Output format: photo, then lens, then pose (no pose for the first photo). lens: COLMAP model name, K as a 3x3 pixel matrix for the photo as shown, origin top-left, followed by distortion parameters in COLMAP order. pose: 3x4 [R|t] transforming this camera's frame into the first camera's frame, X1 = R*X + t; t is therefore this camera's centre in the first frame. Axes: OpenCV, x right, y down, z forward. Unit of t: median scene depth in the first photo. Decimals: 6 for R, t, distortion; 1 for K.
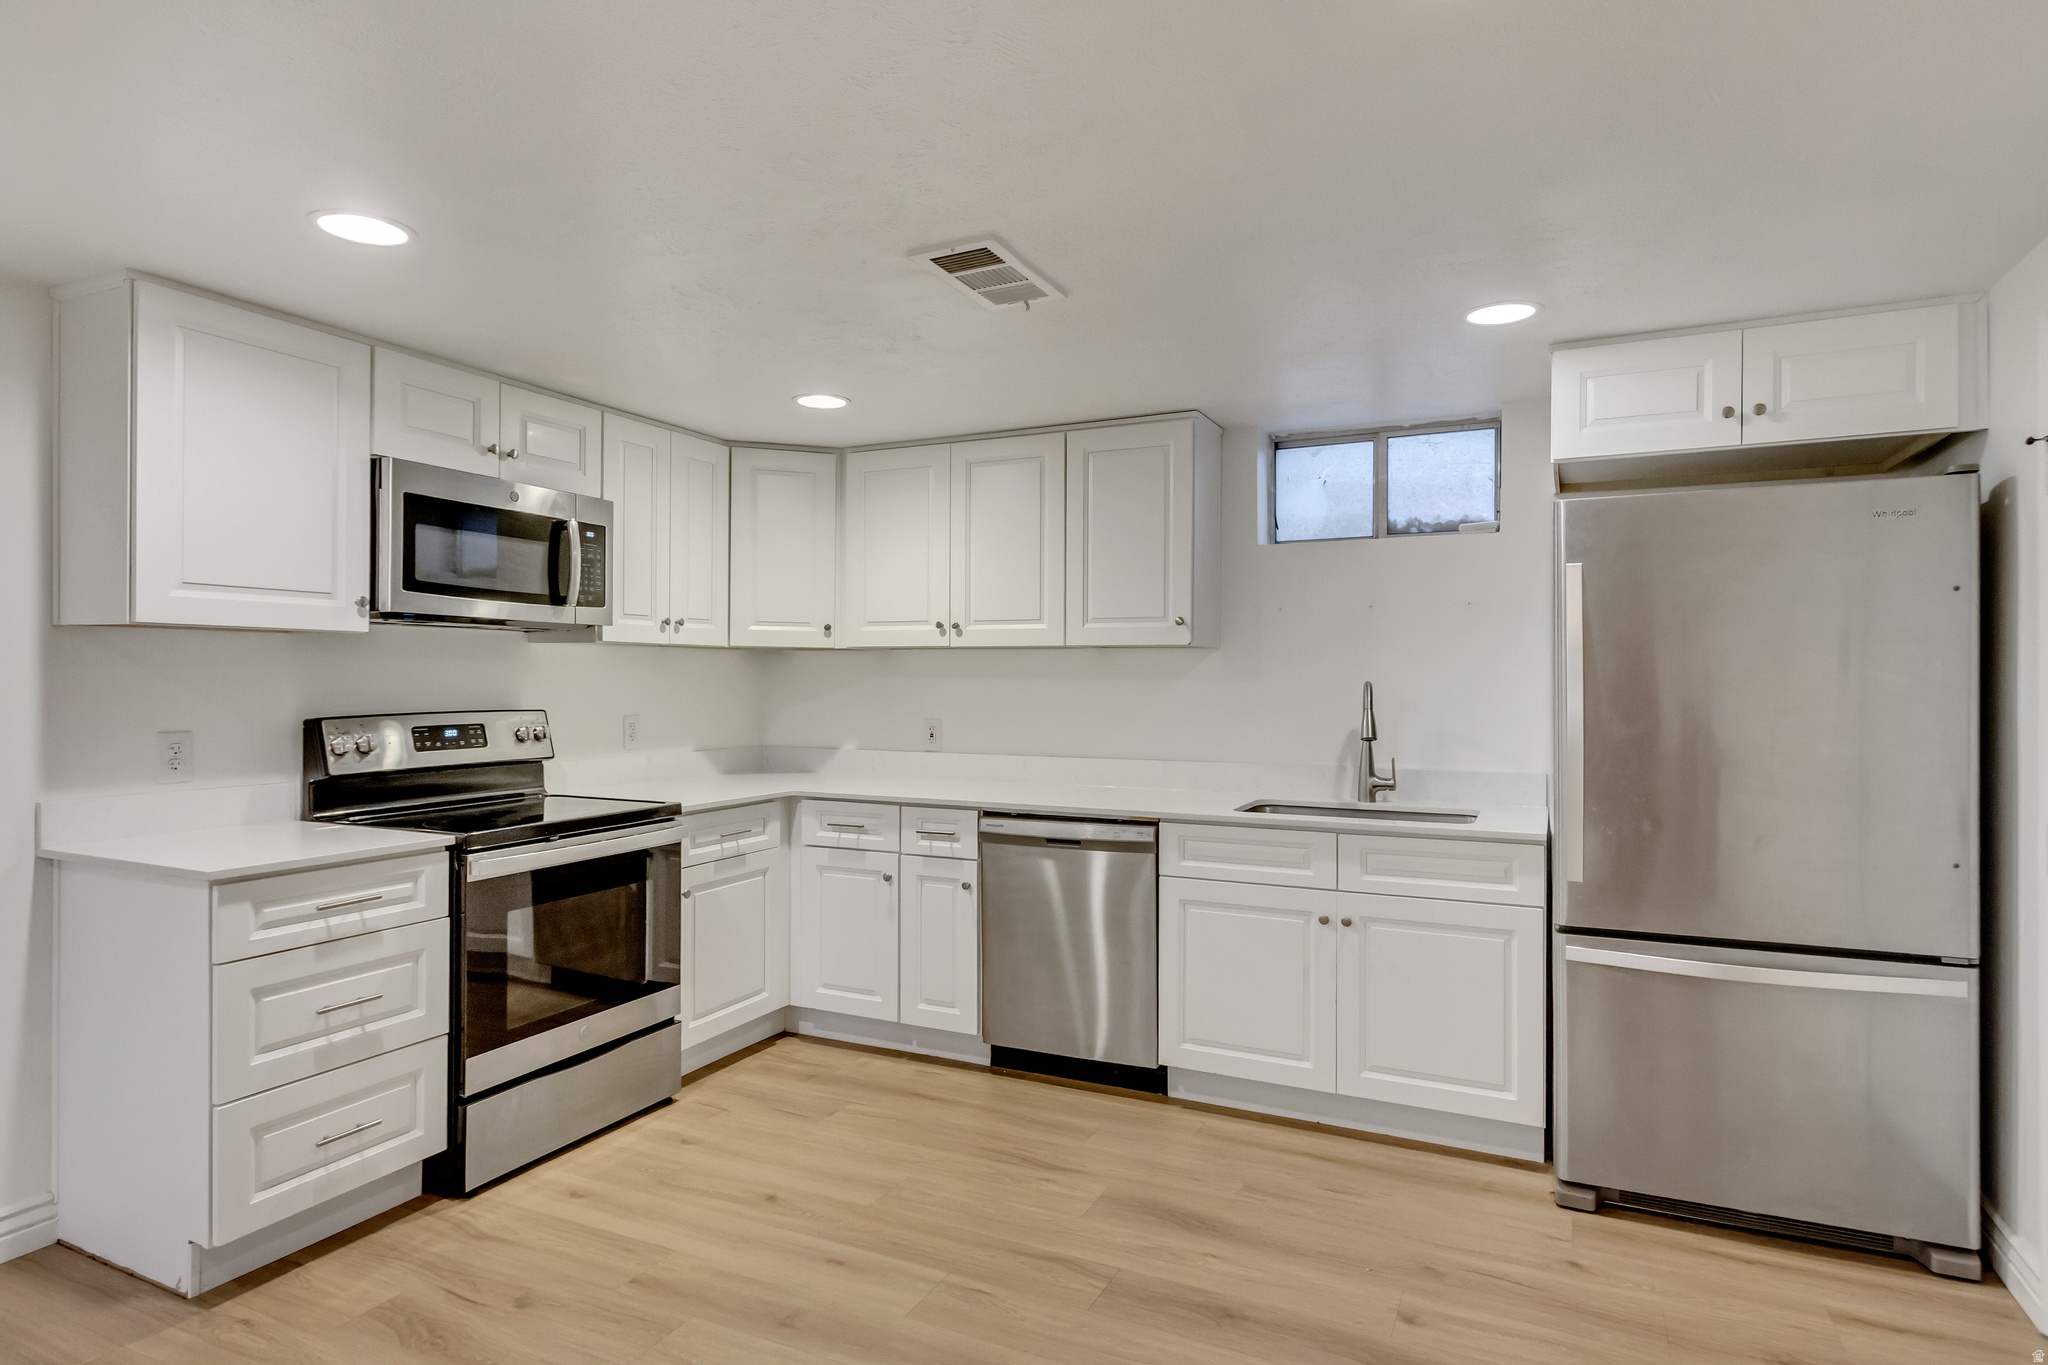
lens RADIAL K [[1113.6, 0, 1000.5], [0, 1113.6, 684.1], [0, 0, 1]] dist [0.008585, -0.001932]
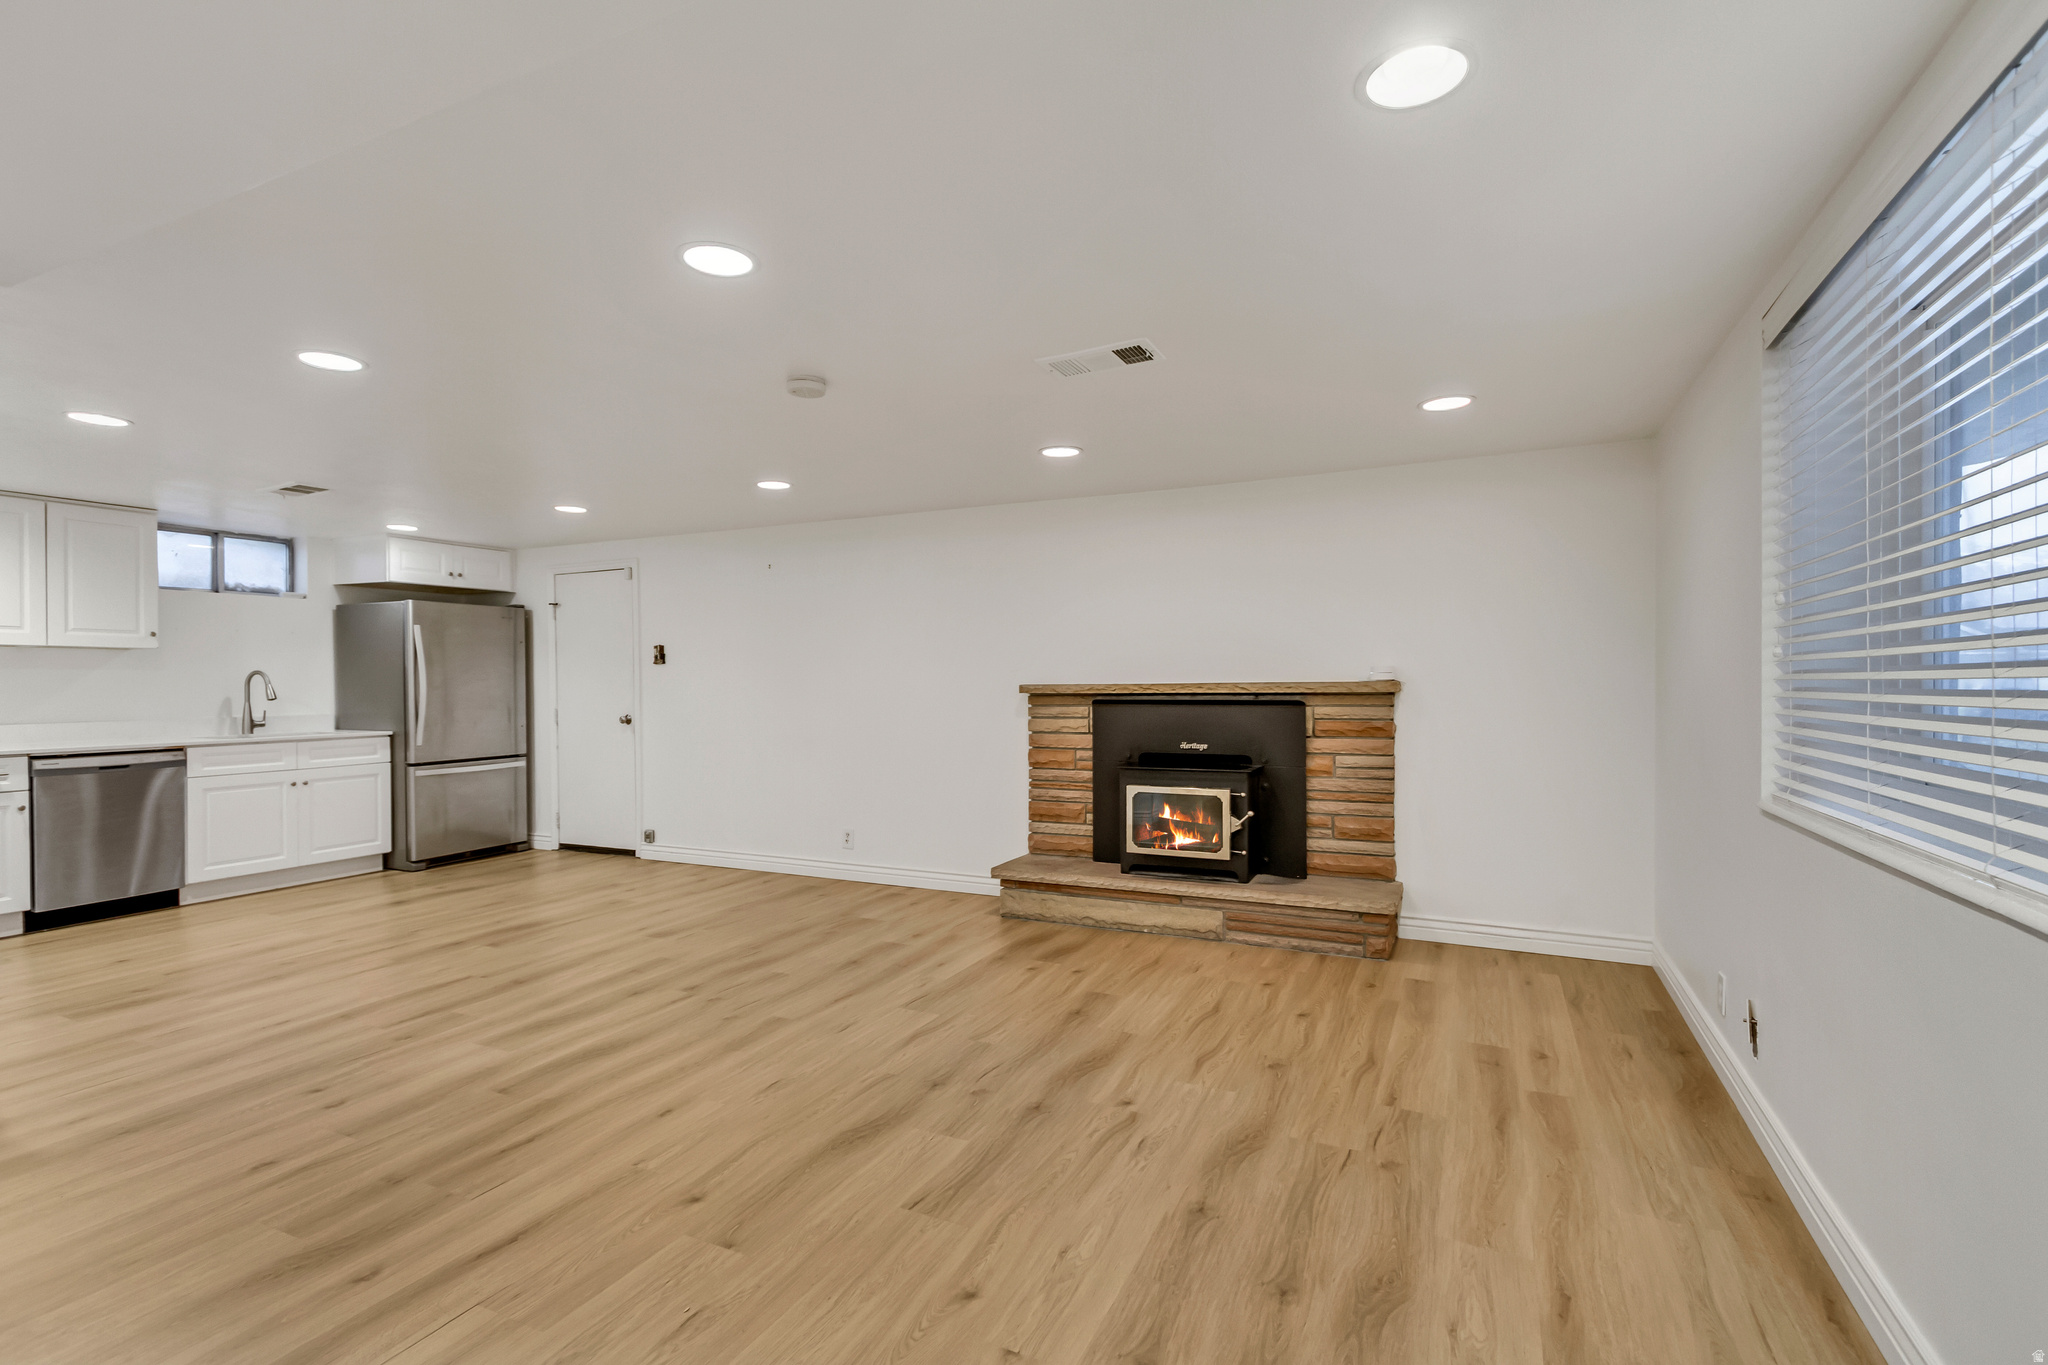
lens RADIAL K [[943.2, 0, 1025.6], [0, 943.2, 687.8], [0, 0, 1]] dist [0.016733, -0.009123]
pose [[-0.005829, -0.008822, 0.999944, -1.374228], [0.011138, 0.999898, 0.008887, 0.028250], [-0.999921, 0.011189, -0.005730, -0.334734]]
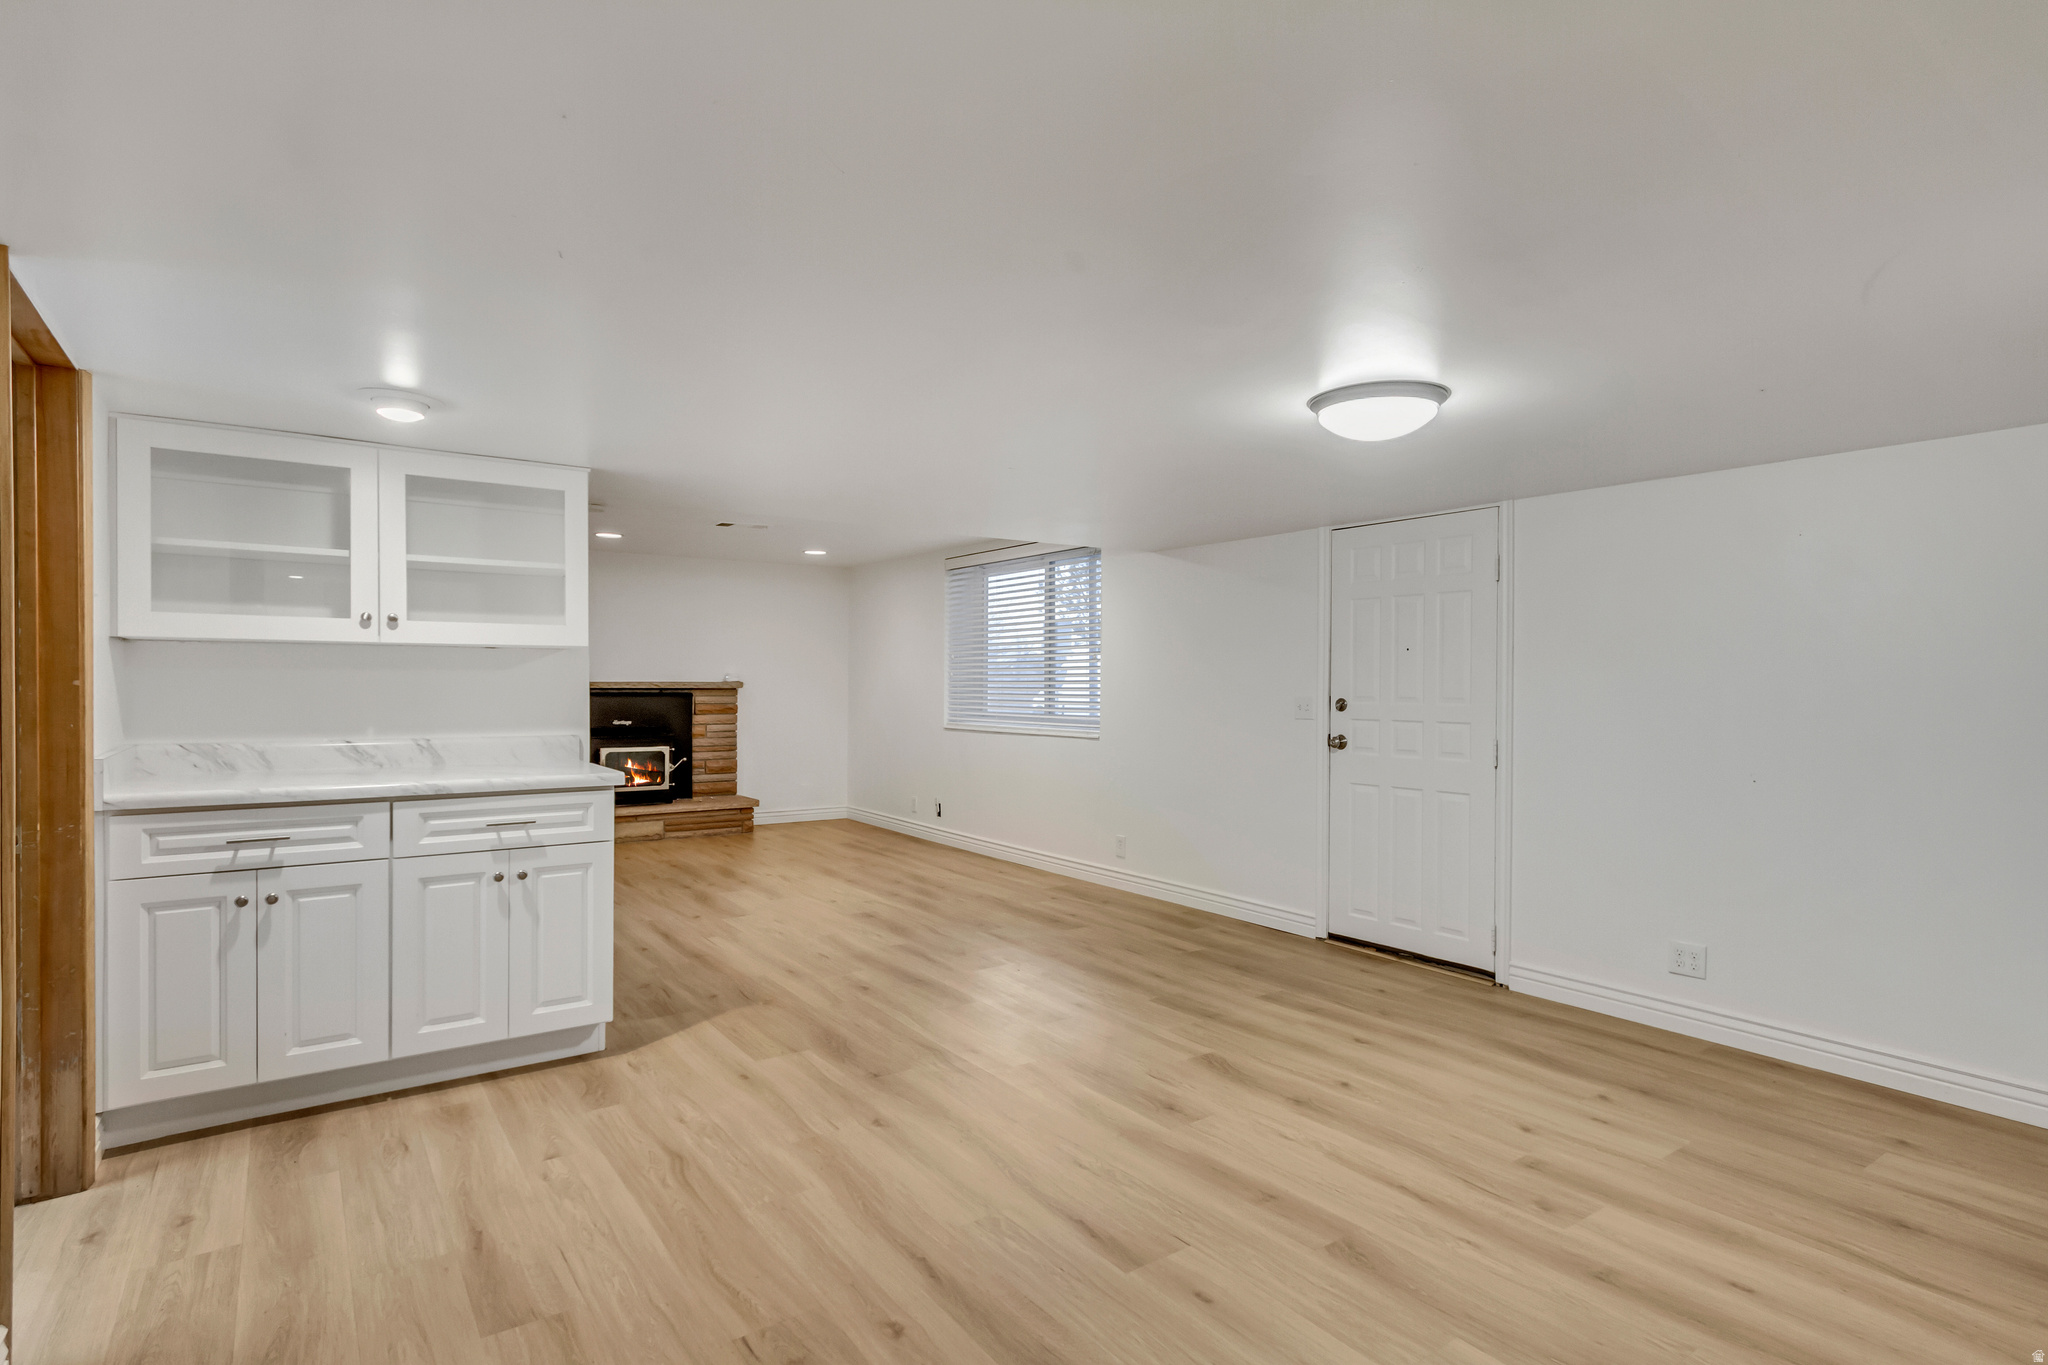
lens RADIAL K [[1026.7, 0, 1018.4], [0, 1026.7, 688.6], [0, 0, 1]] dist [0.008359, -0.000261]
pose [[-0.875429, -0.012464, 0.483186, -1.881288], [-0.007504, 0.999897, 0.012196, 0.017279], [-0.483288, 0.007051, -0.875433, 0.985832]]
